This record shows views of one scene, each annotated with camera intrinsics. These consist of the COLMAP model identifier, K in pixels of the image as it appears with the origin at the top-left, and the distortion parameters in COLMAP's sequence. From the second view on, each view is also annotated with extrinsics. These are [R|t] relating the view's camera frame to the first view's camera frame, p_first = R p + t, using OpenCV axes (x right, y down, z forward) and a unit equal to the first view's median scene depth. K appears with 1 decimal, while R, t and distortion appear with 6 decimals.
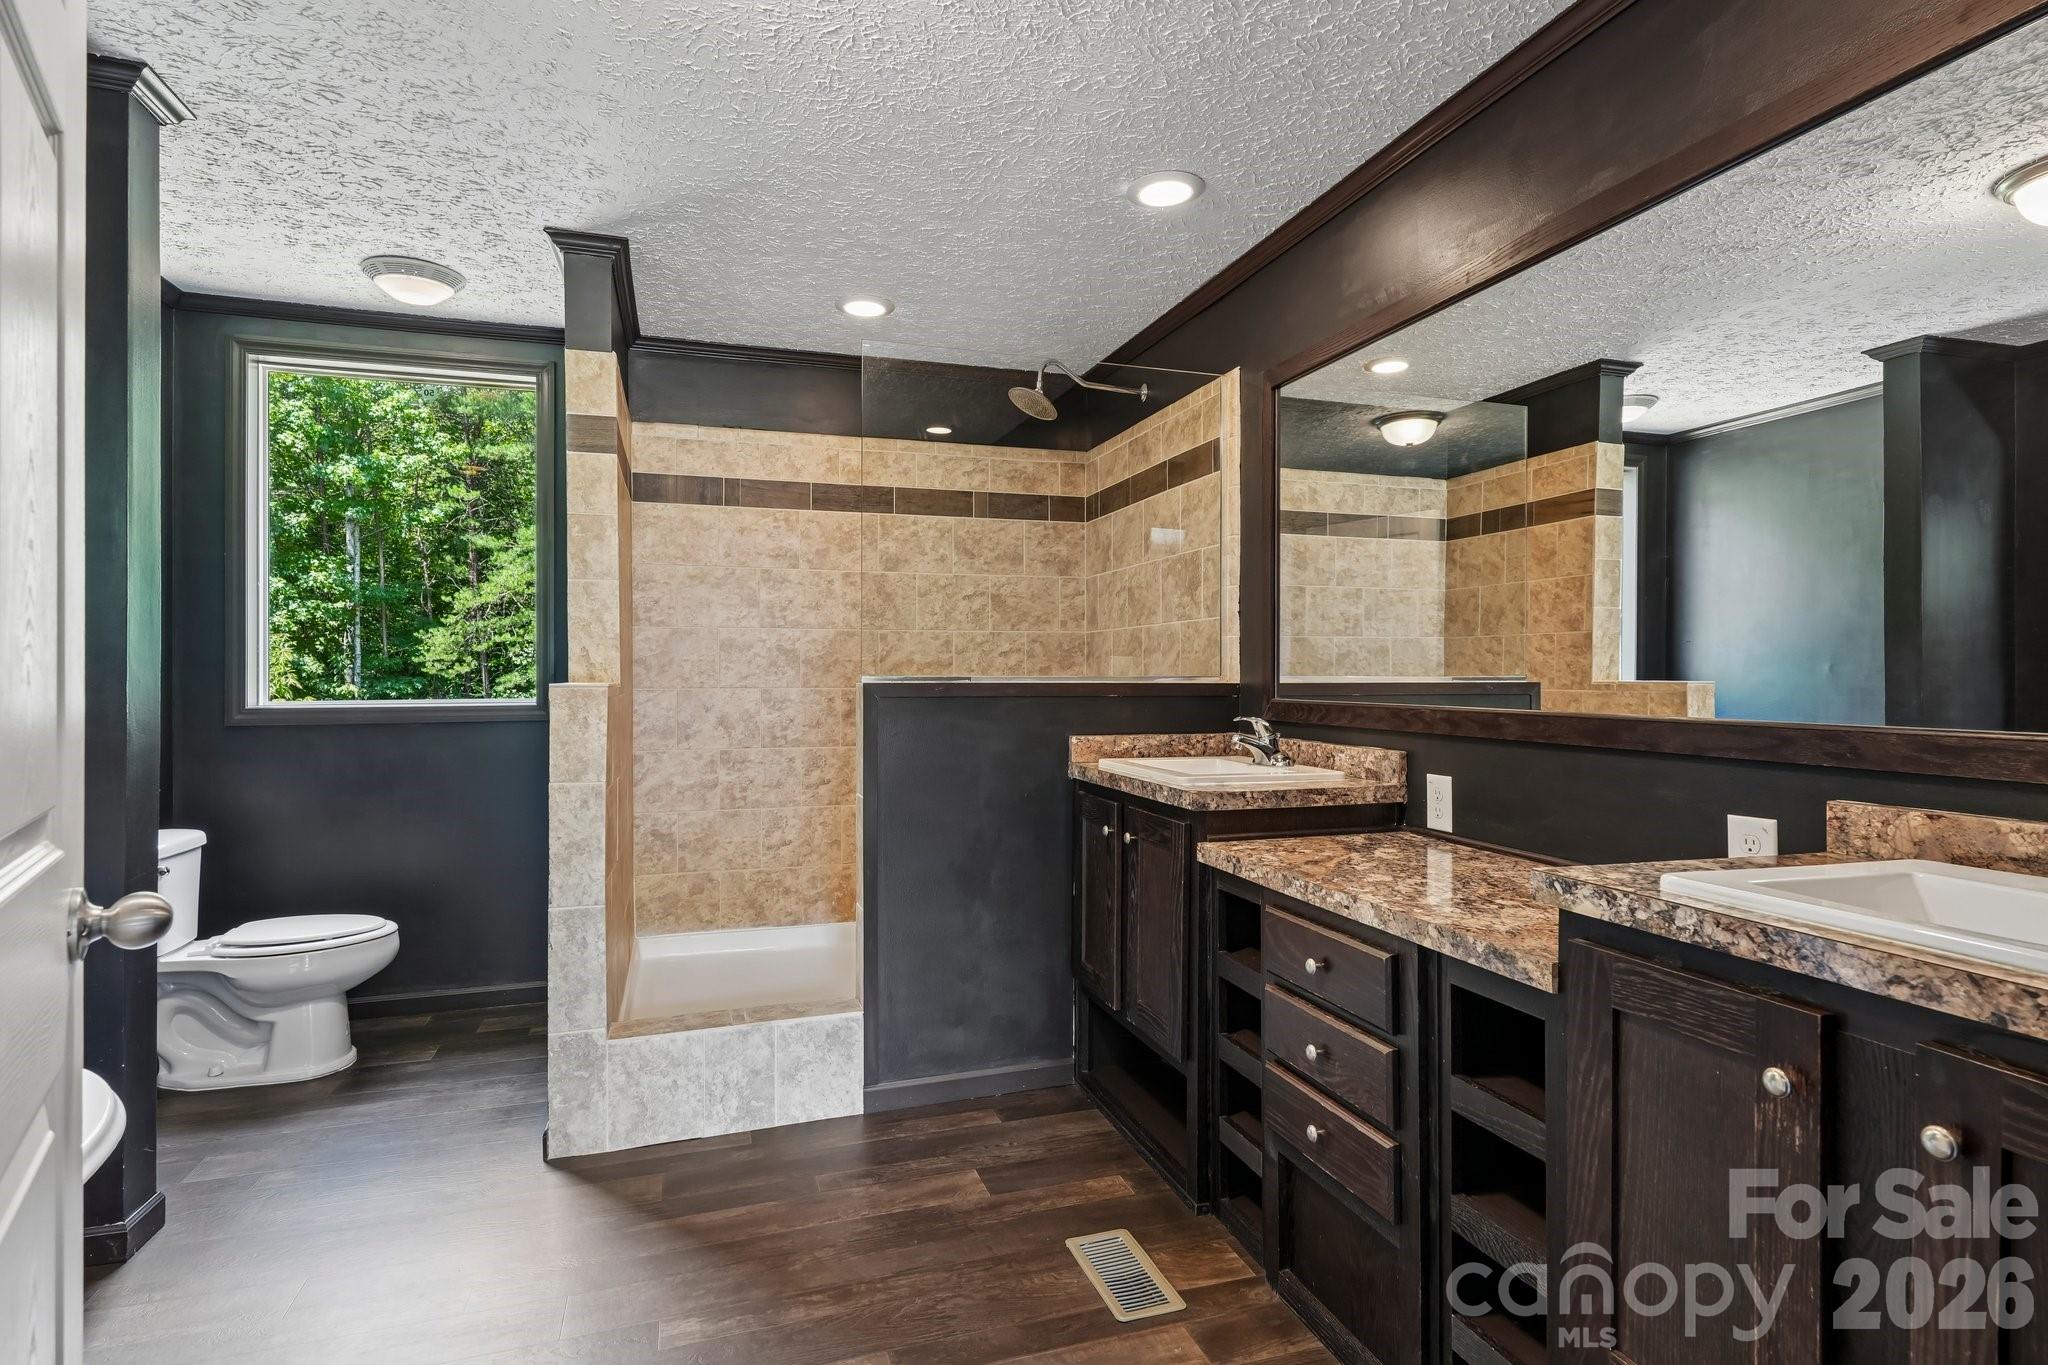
lens RADIAL K [[1037.1, 0, 1026.6], [0, 1037.1, 670.3], [0, 0, 1]] dist [-0.001062, -0.000249]
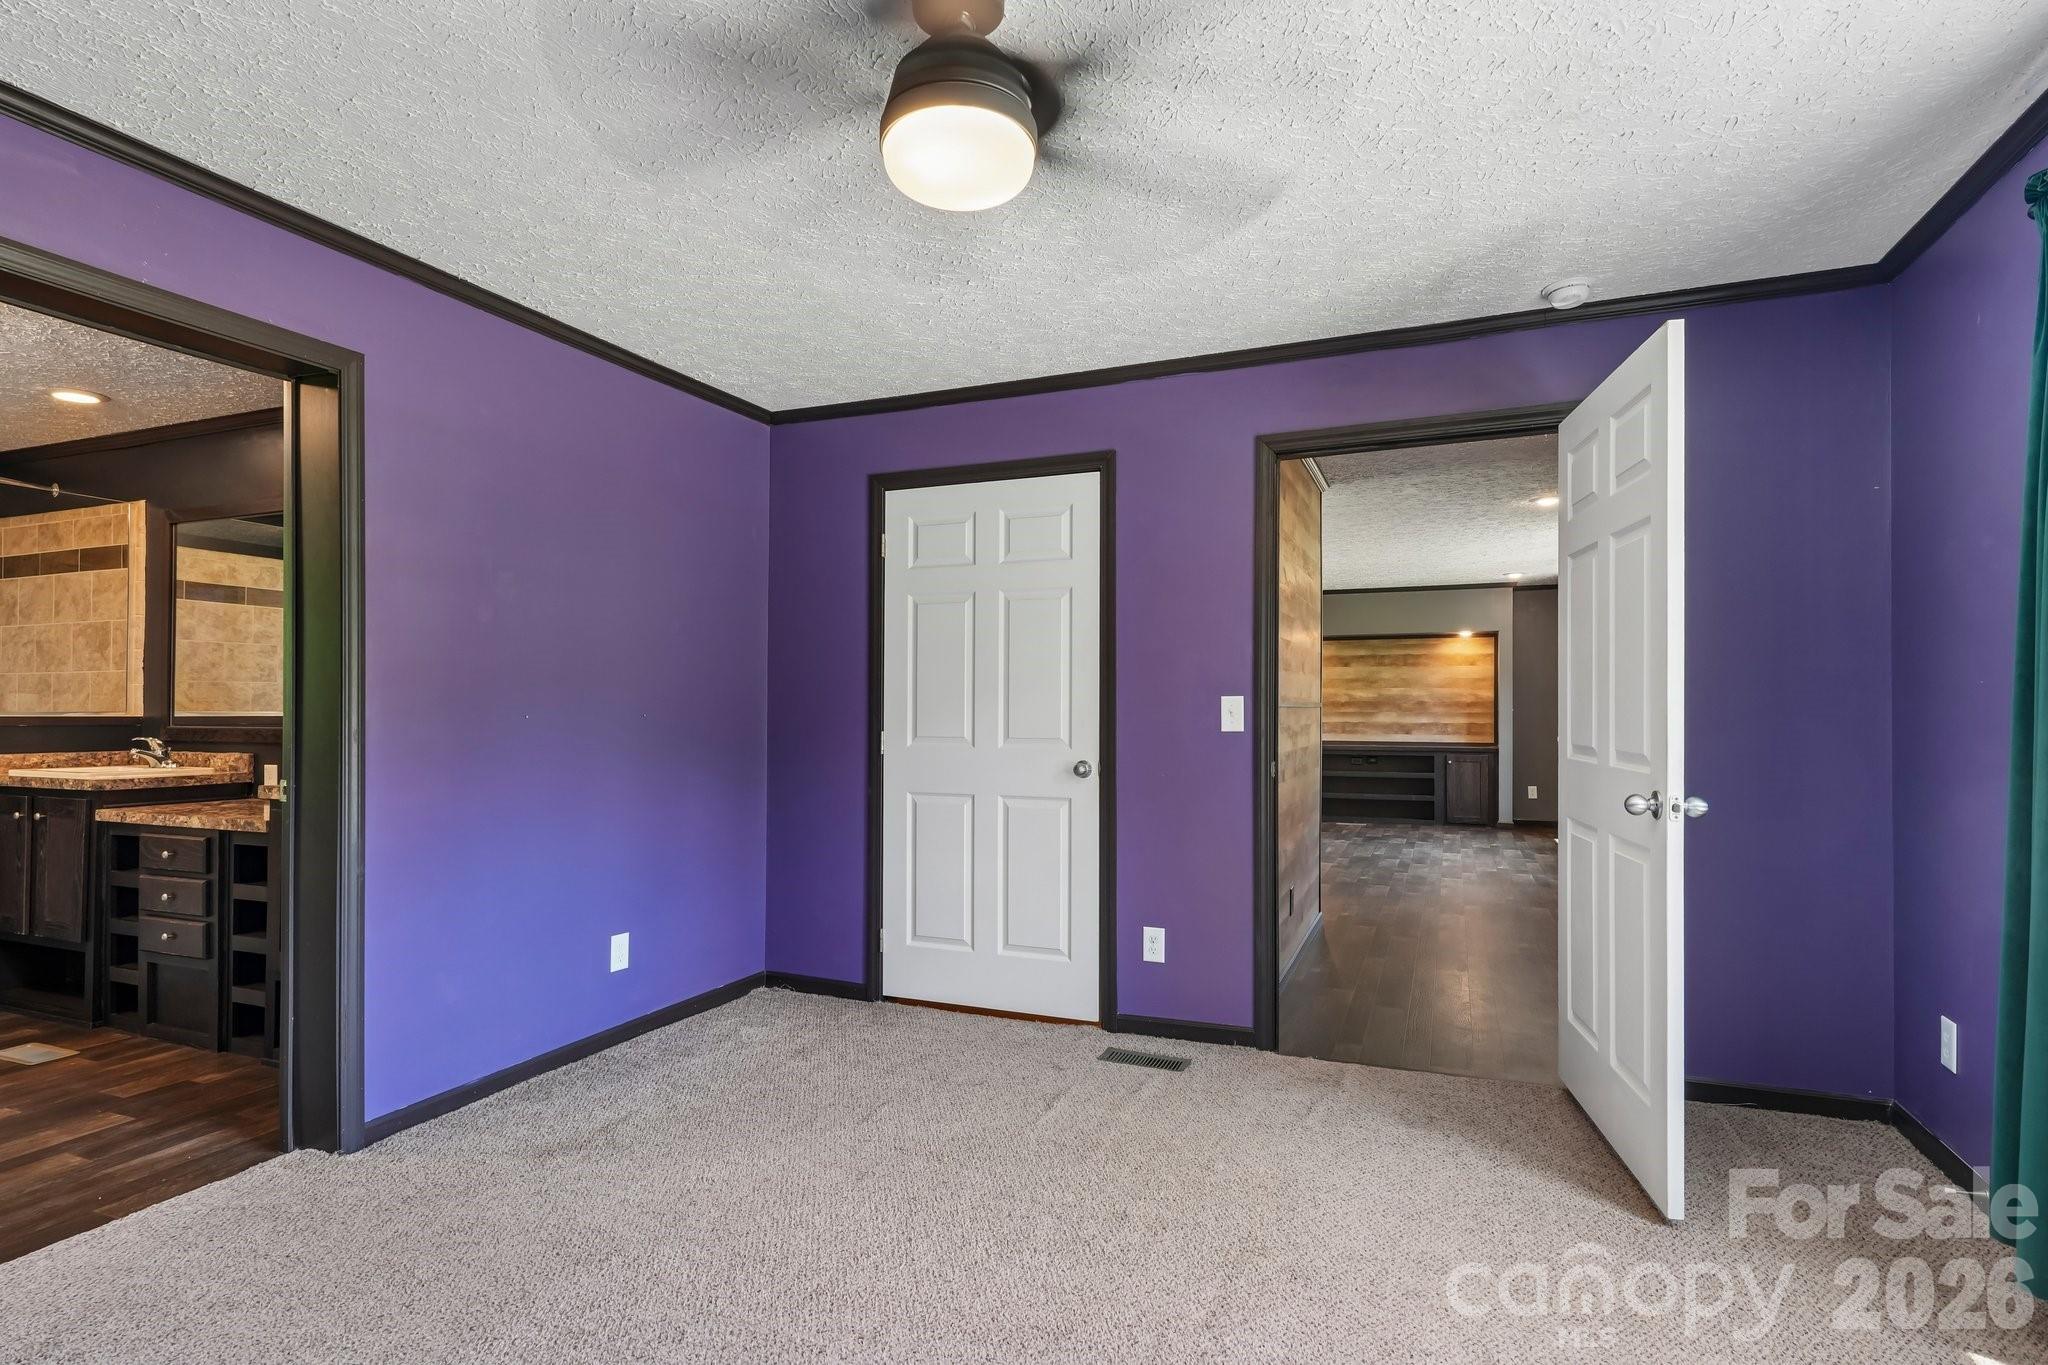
lens RADIAL K [[1041.4, 0, 1029.6], [0, 1041.4, 698.8], [0, 0, 1]] dist [0.003329, 0.001453]
pose [[0.648466, 0.009345, 0.761186, -0.112261], [-0.003937, 0.999952, -0.008922, -0.004548], [-0.761233, 0.002789, 0.648472, -0.967049]]
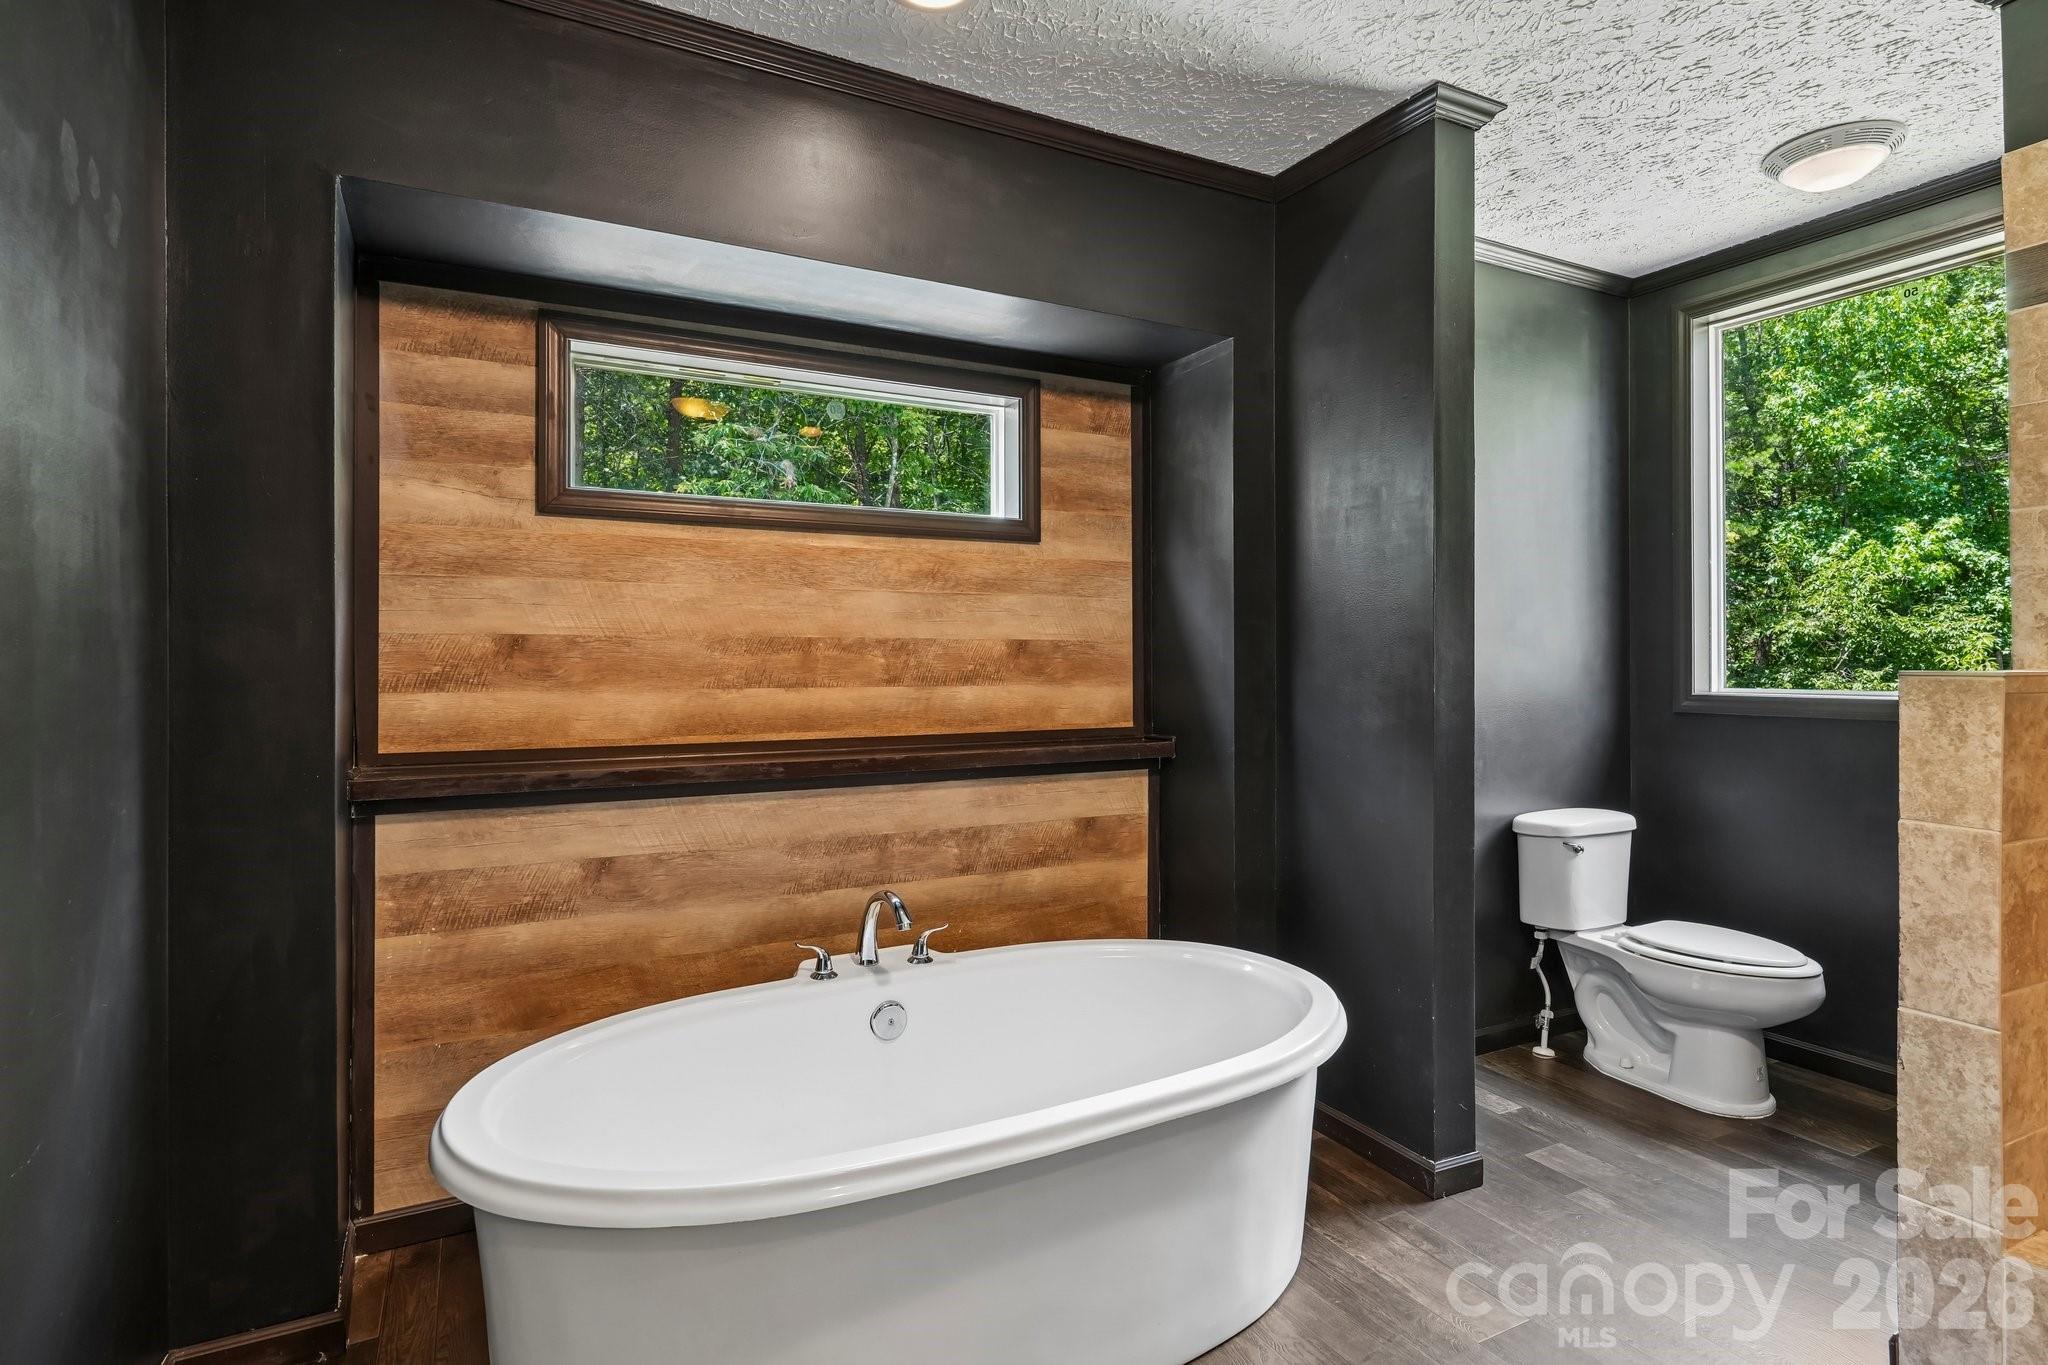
lens RADIAL K [[1035.0, 0, 1031.8], [0, 1035.0, 658.0], [0, 0, 1]] dist [-0.001084, 0.000938]
pose [[0.170871, -0.000825, -0.985293, 0.087321], [0.001650, 0.999998, -0.000551, 0.003846], [0.985292, -0.001532, 0.170872, 0.288482]]
